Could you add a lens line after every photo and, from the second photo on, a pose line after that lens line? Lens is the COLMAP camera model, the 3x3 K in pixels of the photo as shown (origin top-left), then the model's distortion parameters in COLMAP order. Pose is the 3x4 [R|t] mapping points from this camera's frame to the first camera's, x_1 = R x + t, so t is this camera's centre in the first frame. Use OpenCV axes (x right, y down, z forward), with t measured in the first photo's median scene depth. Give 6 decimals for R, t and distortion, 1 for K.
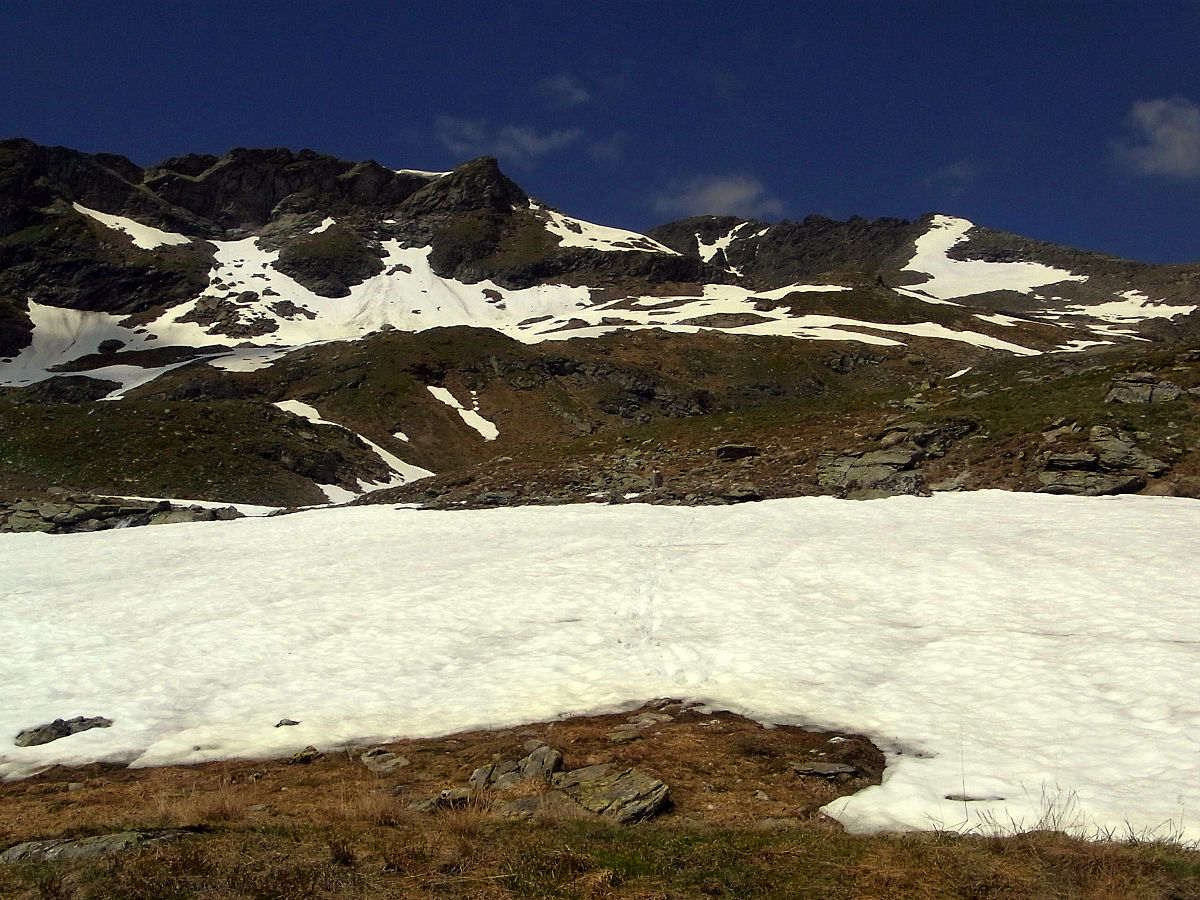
lens RADIAL K [[1400.6, 0, 600.0], [0, 1400.6, 450.0], [0, 0, 1]] dist [-0.000929, 0.018400]
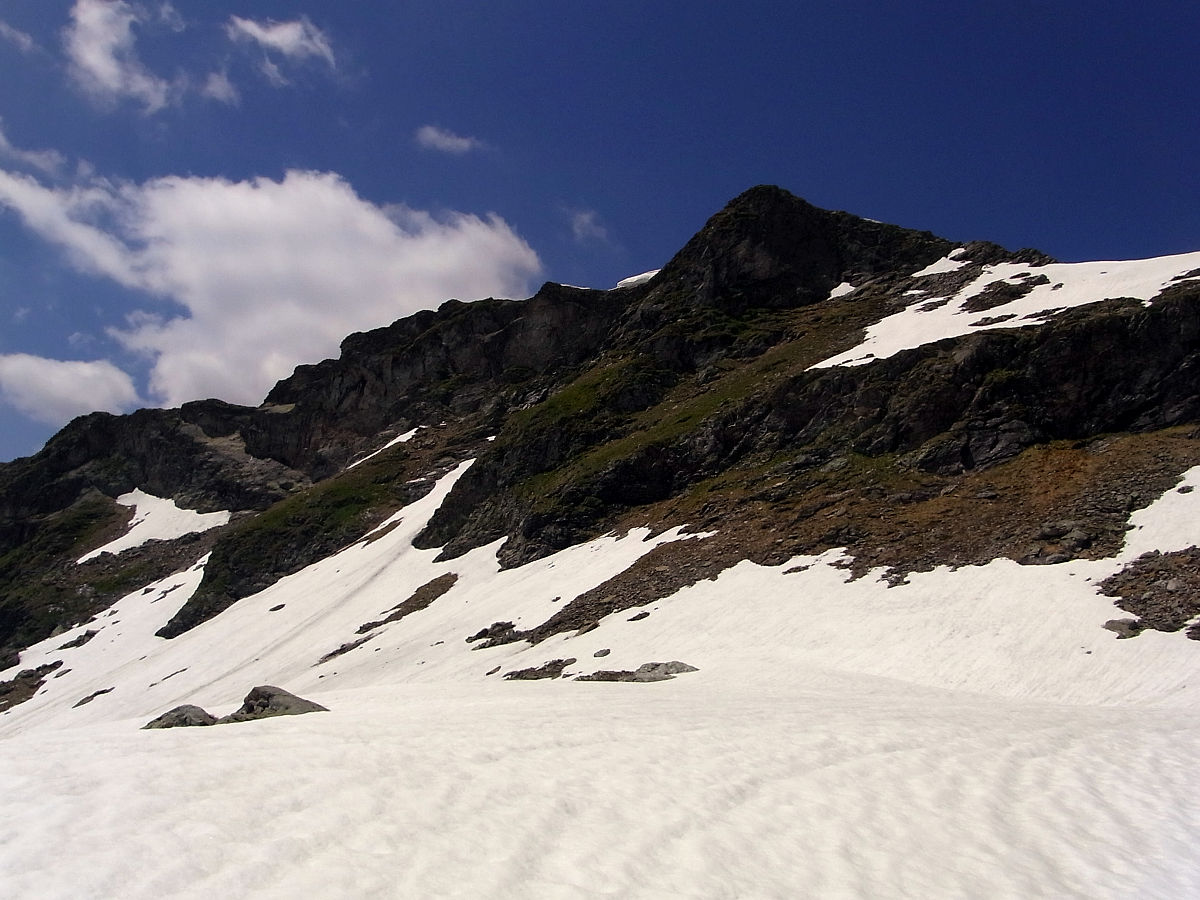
lens RADIAL K [[990.6, 0, 745.6], [0, 990.6, 452.8], [0, 0, 1]] dist [-0.011381, -0.019967]
pose [[0.532367, -0.134376, -0.835780, 0.160433], [0.074976, 0.990925, -0.111563, -0.110953], [0.843187, -0.003271, 0.537610, 0.920086]]
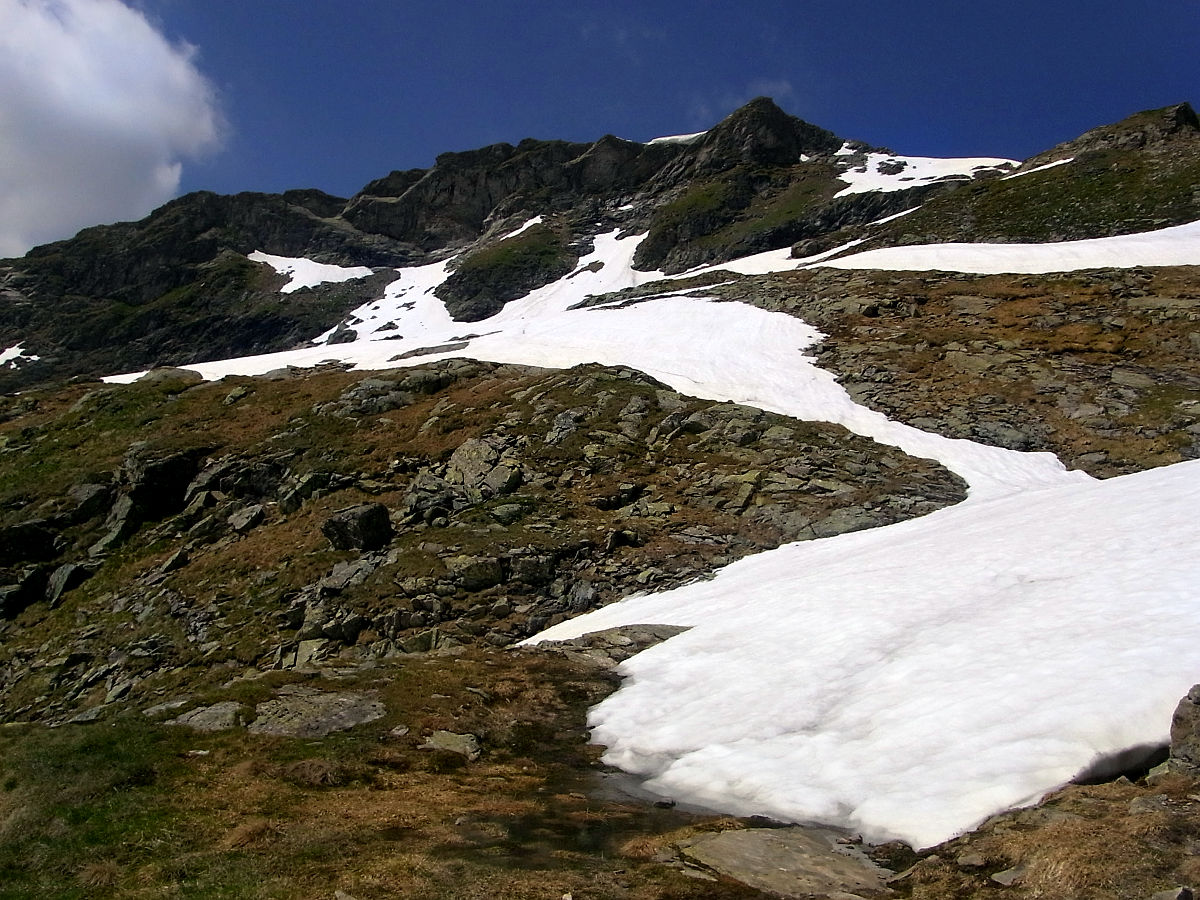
lens RADIAL K [[1005.4, 0, 622.0], [0, 1005.4, 443.2], [0, 0, 1]] dist [0.009055, -0.038702]
pose [[0.828596, -0.052868, -0.557346, 0.166152], [0.079450, 0.996560, 0.023586, -0.045091], [0.554181, -0.063824, 0.829946, 0.539059]]
